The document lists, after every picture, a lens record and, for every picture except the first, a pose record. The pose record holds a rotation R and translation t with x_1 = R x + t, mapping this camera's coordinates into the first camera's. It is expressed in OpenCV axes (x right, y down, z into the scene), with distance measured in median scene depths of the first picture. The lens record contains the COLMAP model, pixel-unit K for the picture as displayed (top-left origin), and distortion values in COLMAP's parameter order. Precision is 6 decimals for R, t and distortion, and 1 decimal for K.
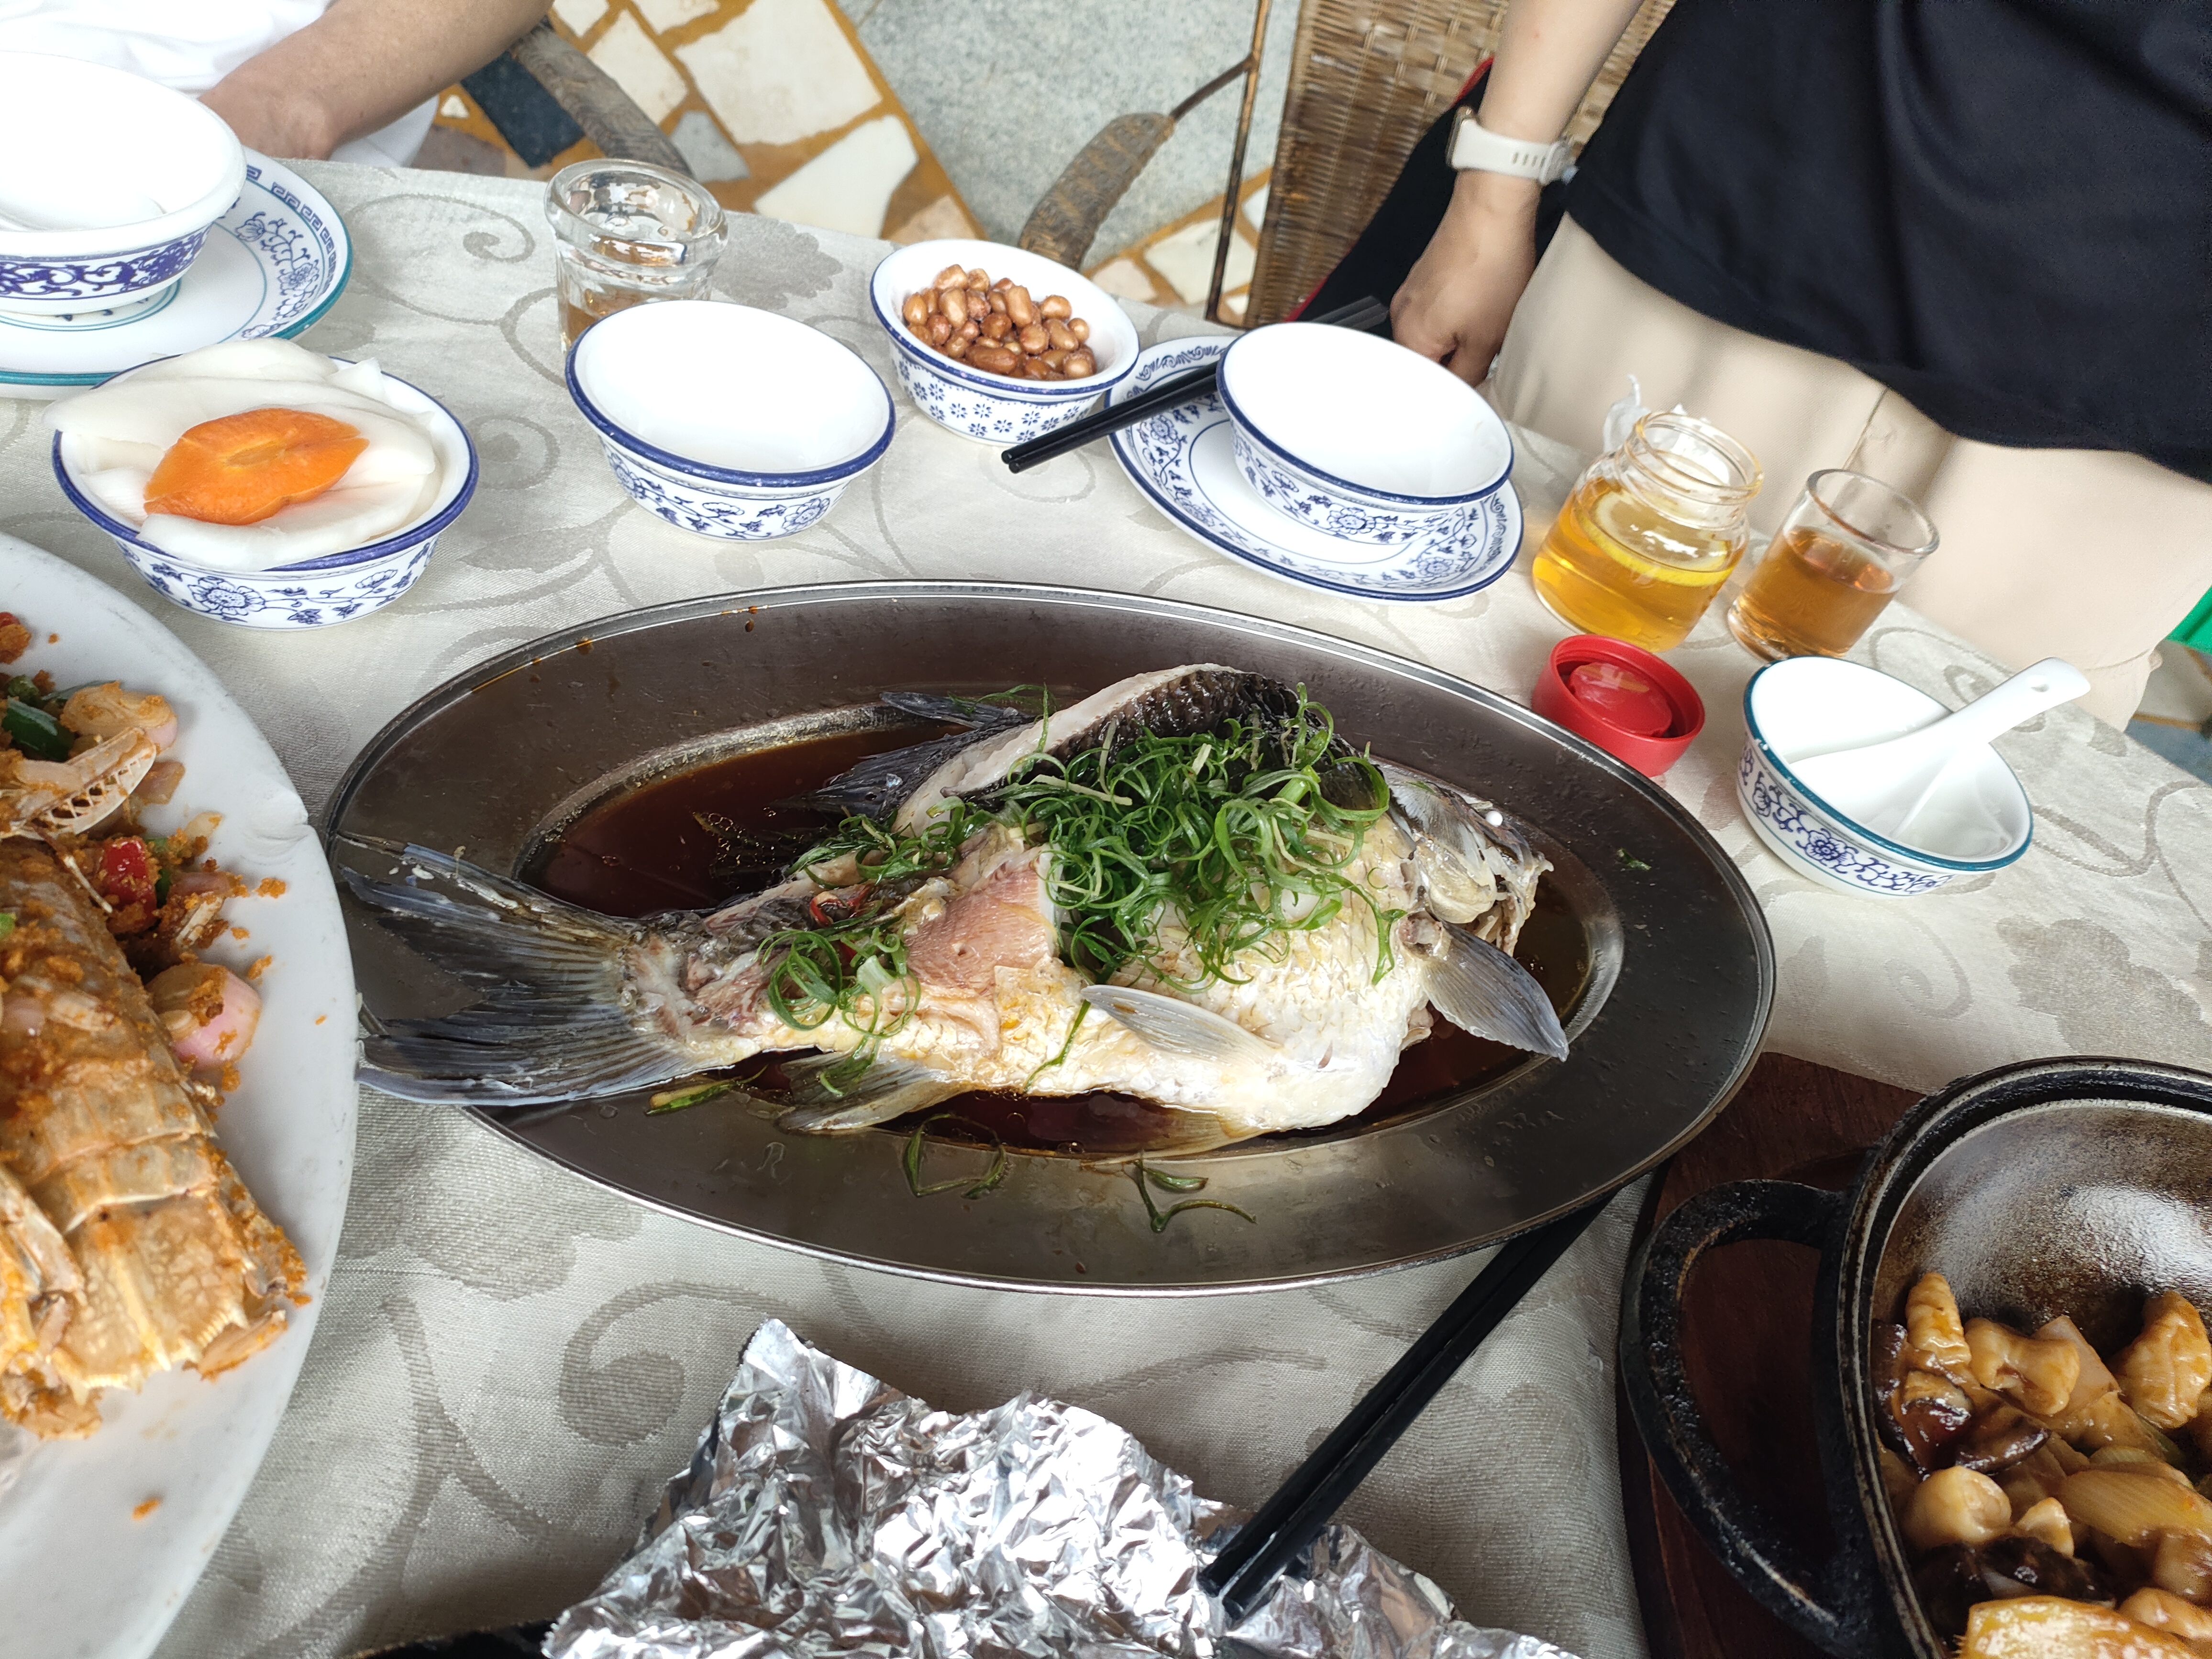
lens RADIAL K [[1631.0, 0, 1106.0], [0, 1631.0, 829.5], [0, 0, 1]] dist [0.028486, -0.029814]
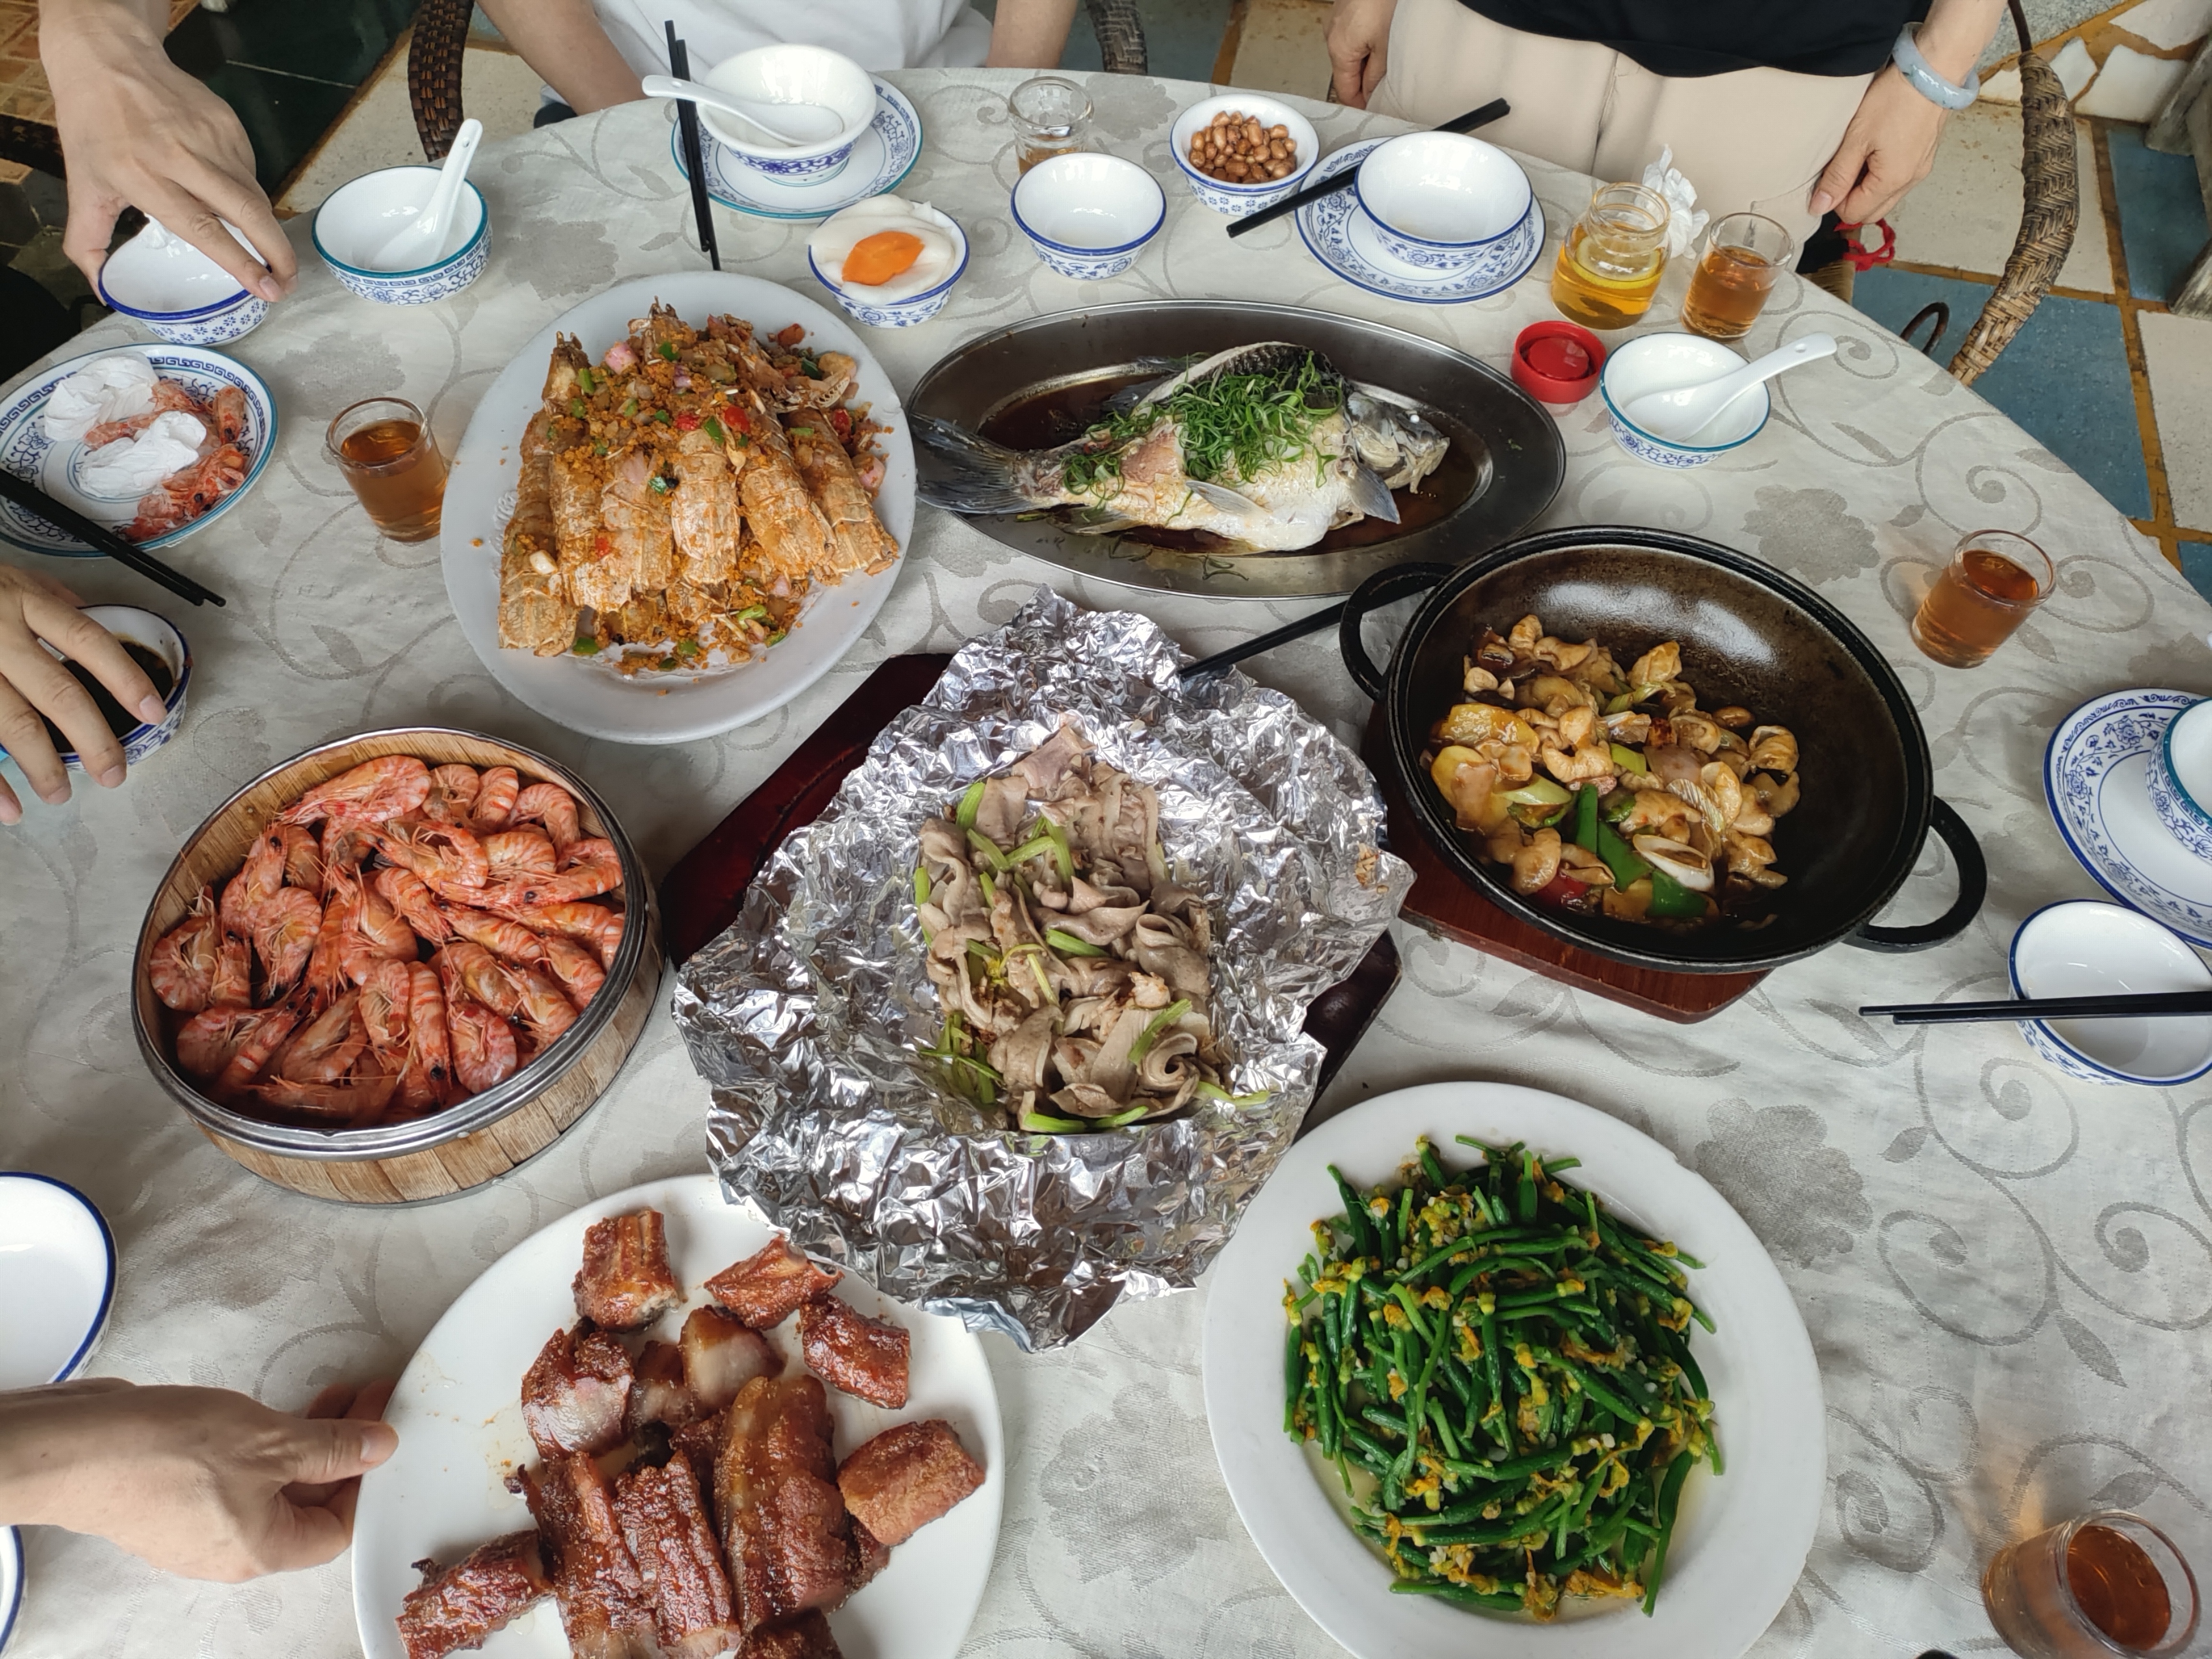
lens RADIAL K [[1640.3, 0, 1106.0], [0, 1640.3, 829.5], [0, 0, 1]] dist [0.065680, -0.088747]
pose [[0.942653, 0.091269, -0.321055, 0.670403], [-0.027909, 0.980073, 0.196670, 0.118790], [0.332607, -0.176431, 0.926415, -1.331745]]
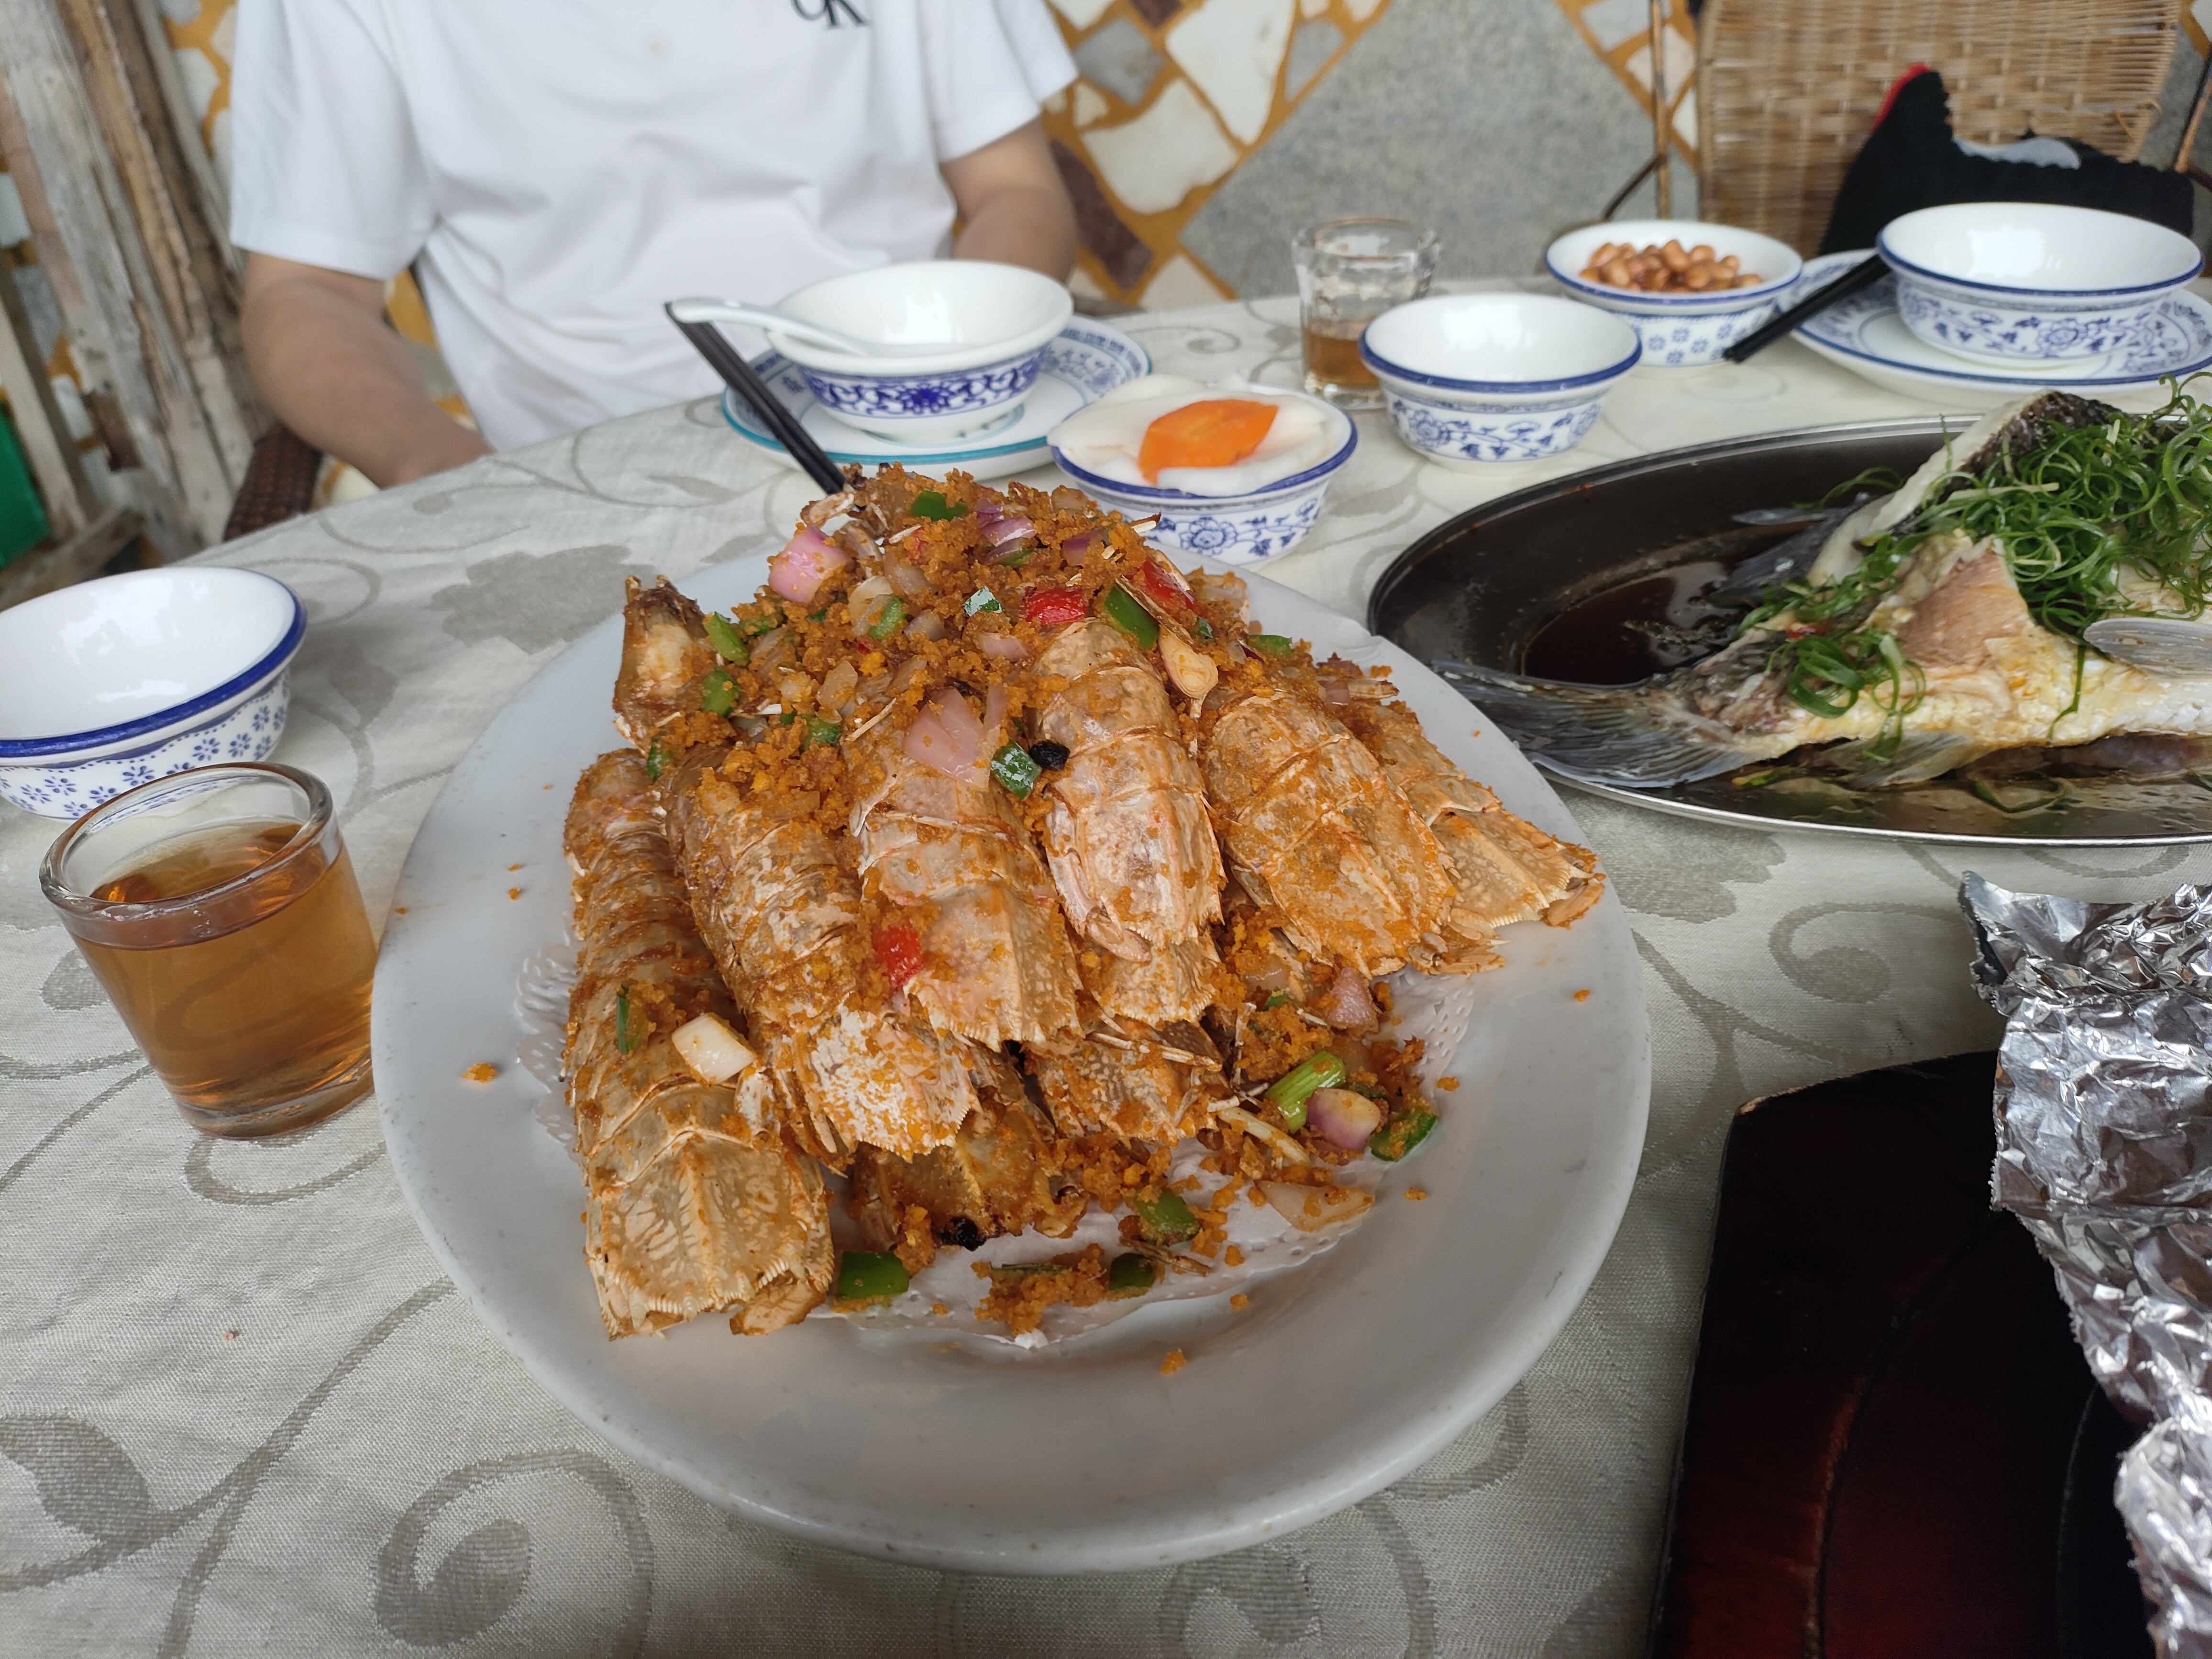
lens RADIAL K [[1640.3, 0, 1106.0], [0, 1640.3, 829.5], [0, 0, 1]] dist [0.065680, -0.088747]
pose [[0.953845, -0.221982, -0.202249, -0.415580], [0.183781, 0.964141, -0.191461, 0.298509], [0.237498, 0.145455, 0.960436, -0.179012]]
